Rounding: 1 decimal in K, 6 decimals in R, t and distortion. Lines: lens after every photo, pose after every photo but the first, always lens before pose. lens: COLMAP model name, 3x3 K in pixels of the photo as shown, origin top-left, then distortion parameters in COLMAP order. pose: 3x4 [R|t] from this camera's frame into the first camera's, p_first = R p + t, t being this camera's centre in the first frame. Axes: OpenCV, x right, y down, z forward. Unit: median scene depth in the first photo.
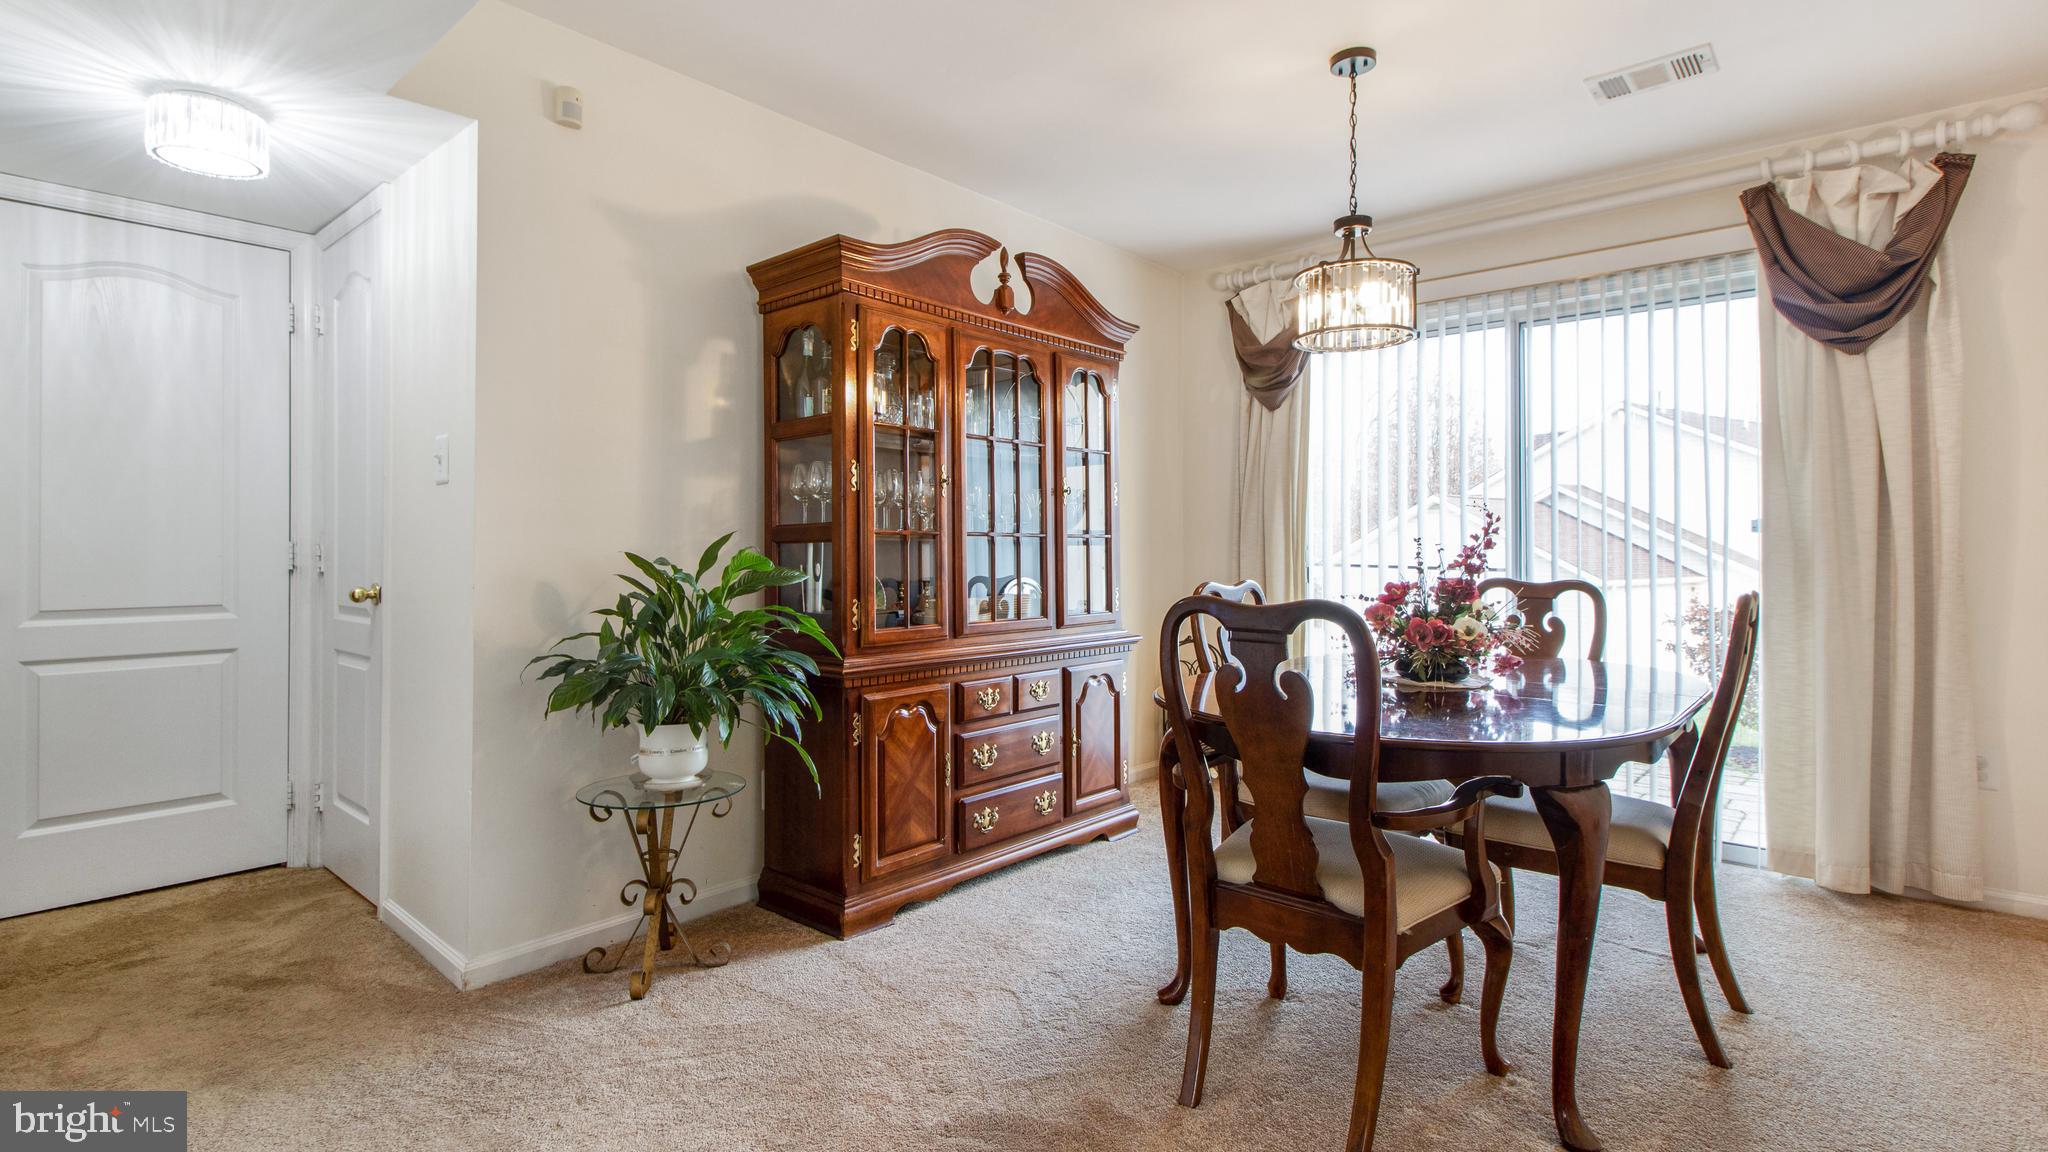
lens RADIAL K [[972.5, 0, 1013.4], [0, 972.5, 535.6], [0, 0, 1]] dist [0.026616, -0.014390]
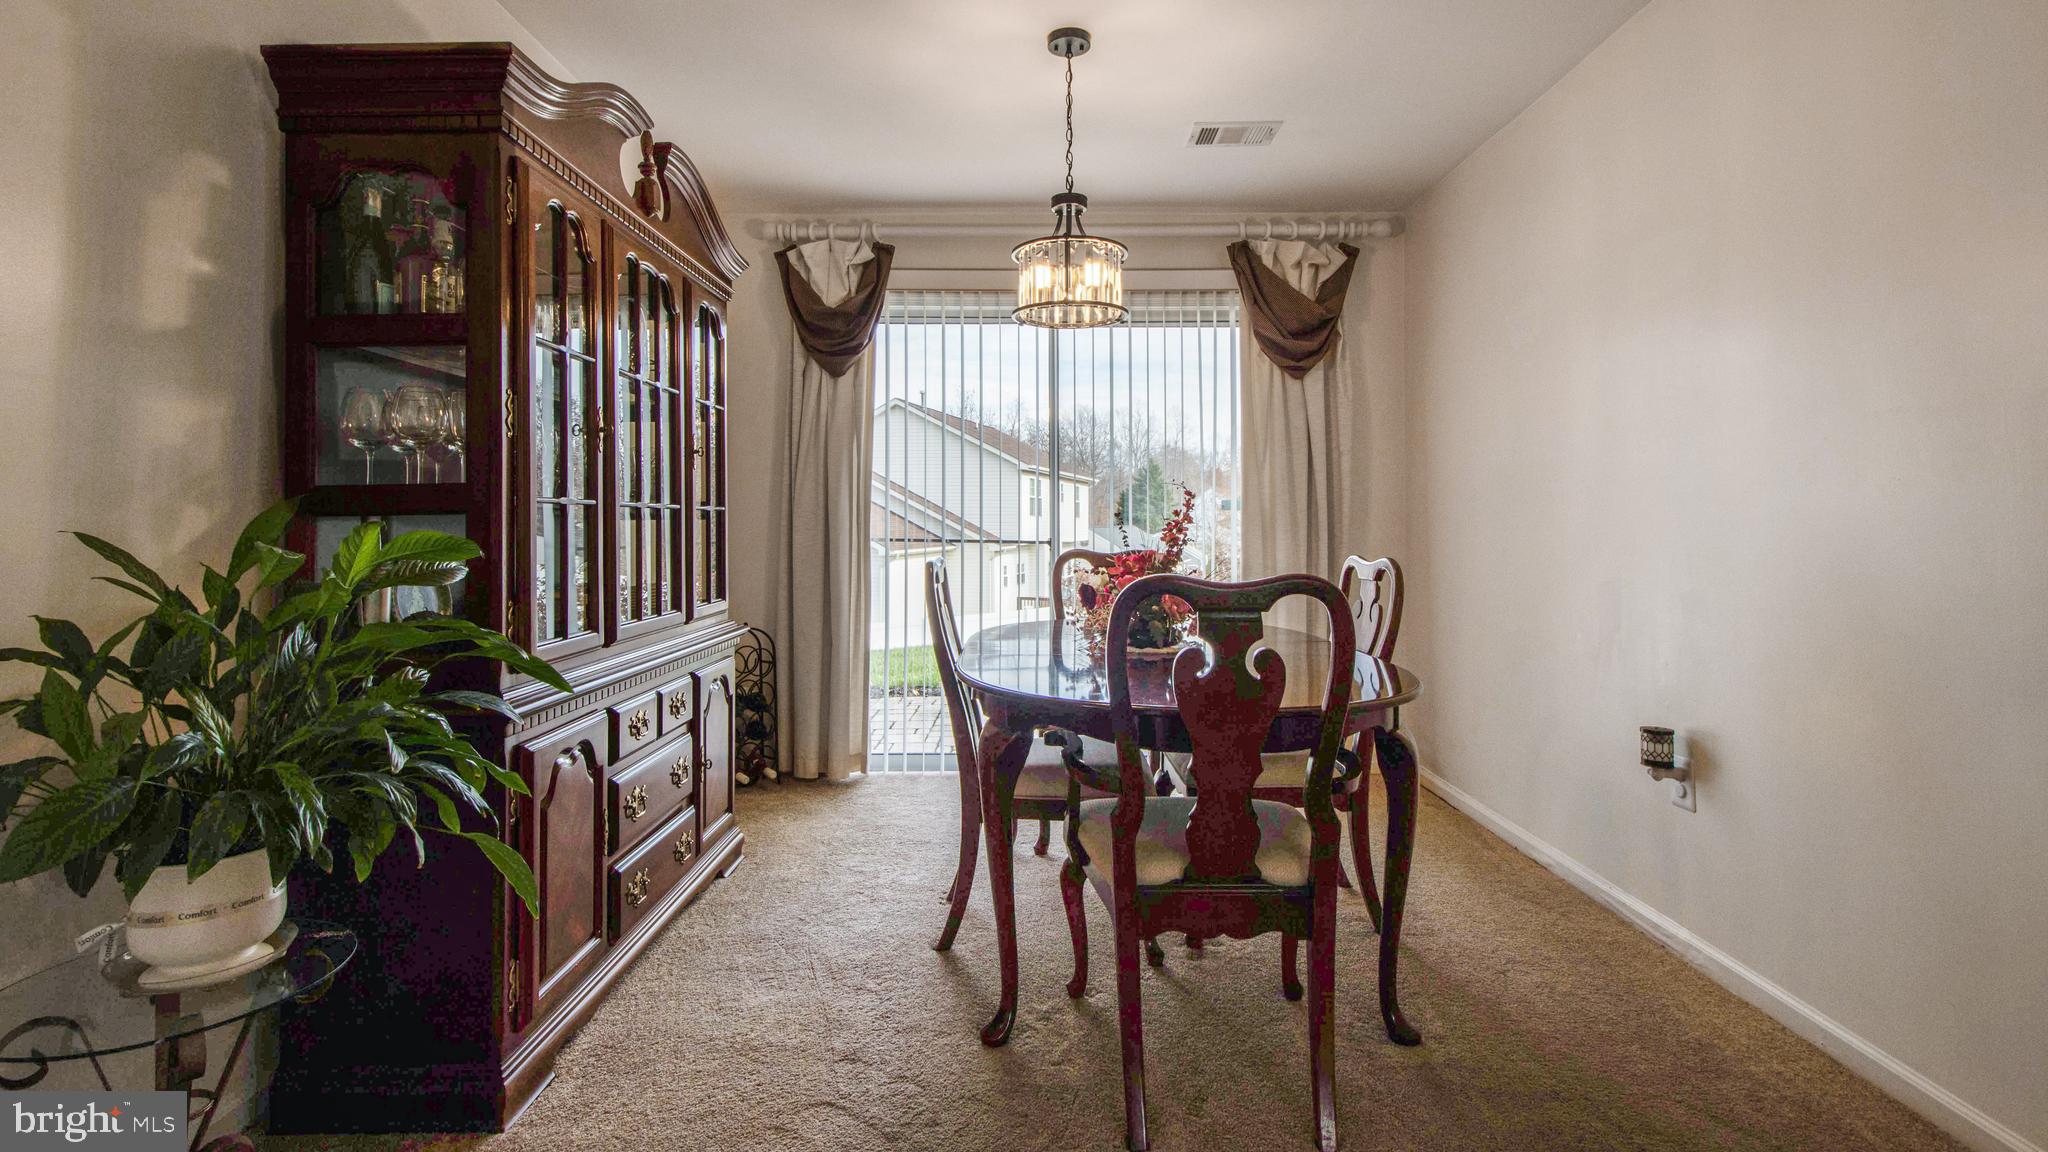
lens RADIAL K [[963.0, 0, 1020.7], [0, 963.0, 507.9], [0, 0, 1]] dist [0.008733, 0.000298]
pose [[0.752353, 0.008852, 0.658700, -0.322188], [-0.007713, 0.999960, -0.004629, 0.002769], [-0.658715, -0.001597, 0.752391, 0.264477]]
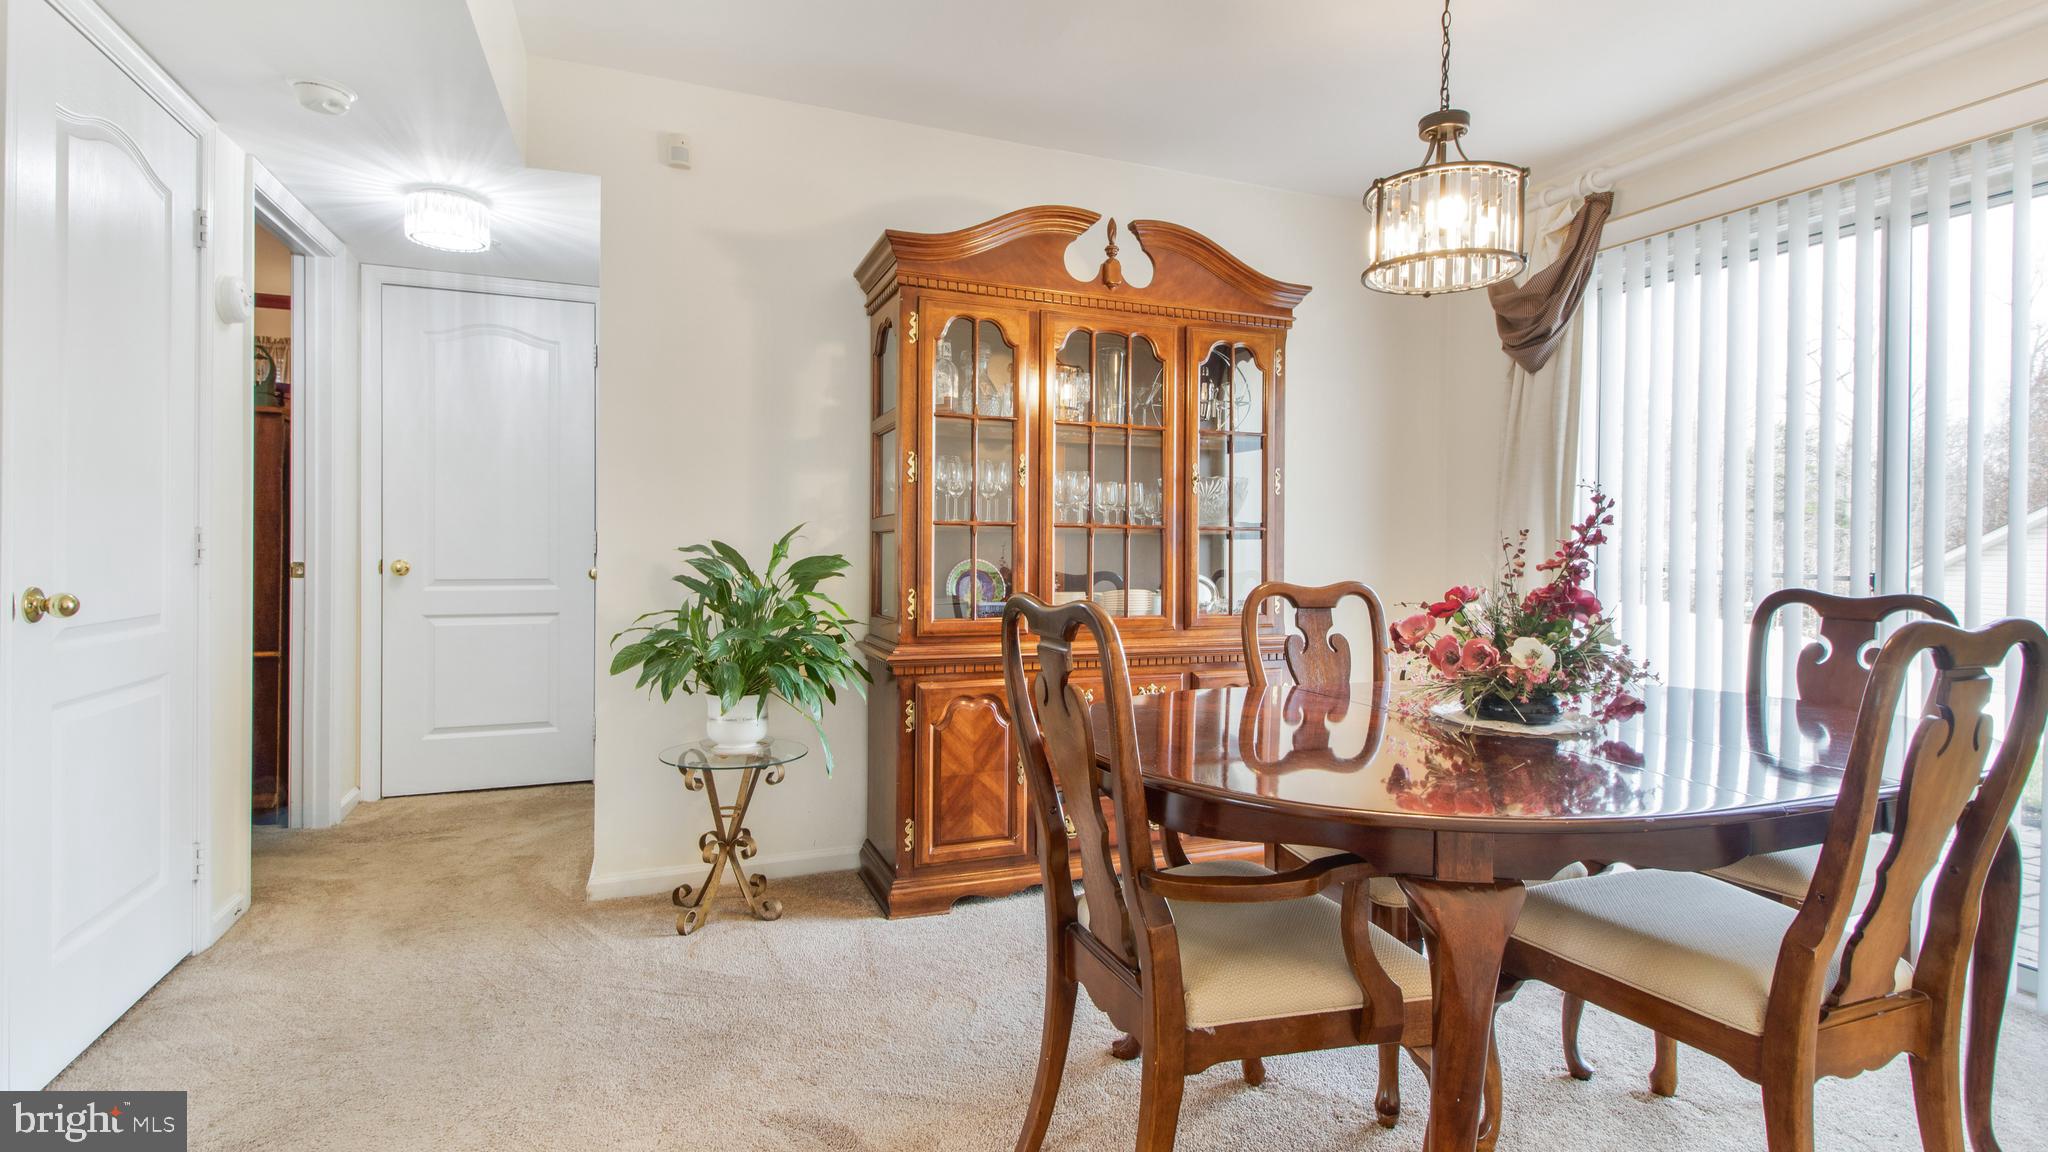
lens RADIAL K [[955.8, 0, 1019.4], [0, 955.8, 547.4], [0, 0, 1]] dist [0.014090, -0.000302]
pose [[0.893162, 0.010986, -0.449600, 0.366364], [-0.003241, 0.999833, 0.017992, 0.003609], [0.449723, -0.014612, 0.893049, 0.153405]]
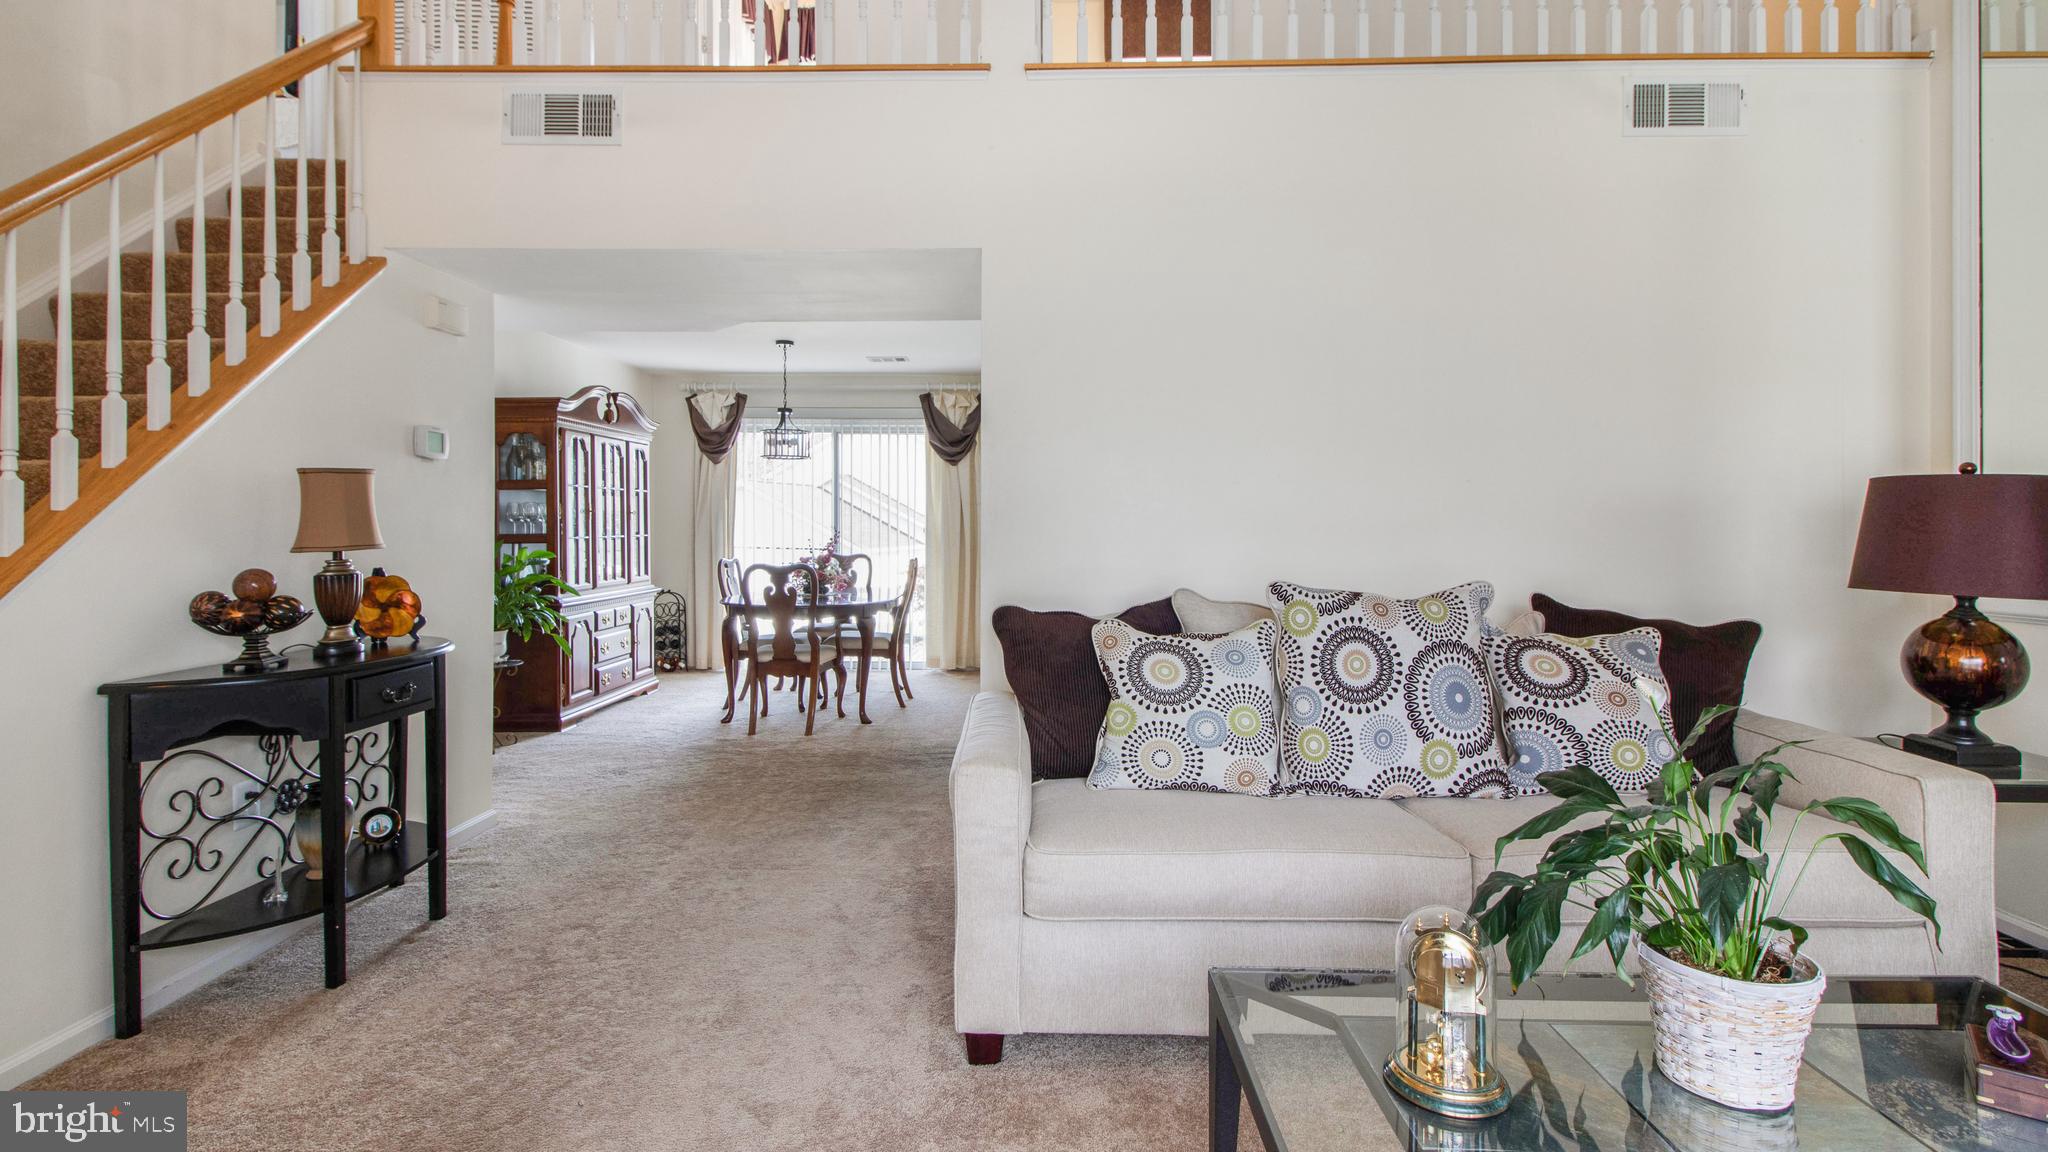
lens RADIAL K [[972.5, 0, 1013.4], [0, 972.5, 535.6], [0, 0, 1]] dist [0.026616, -0.014390]
pose [[0.767124, -0.008061, 0.641448, -0.724845], [-0.010598, 0.999625, 0.025237, -0.068746], [-0.641411, -0.026158, 0.766752, -1.151543]]
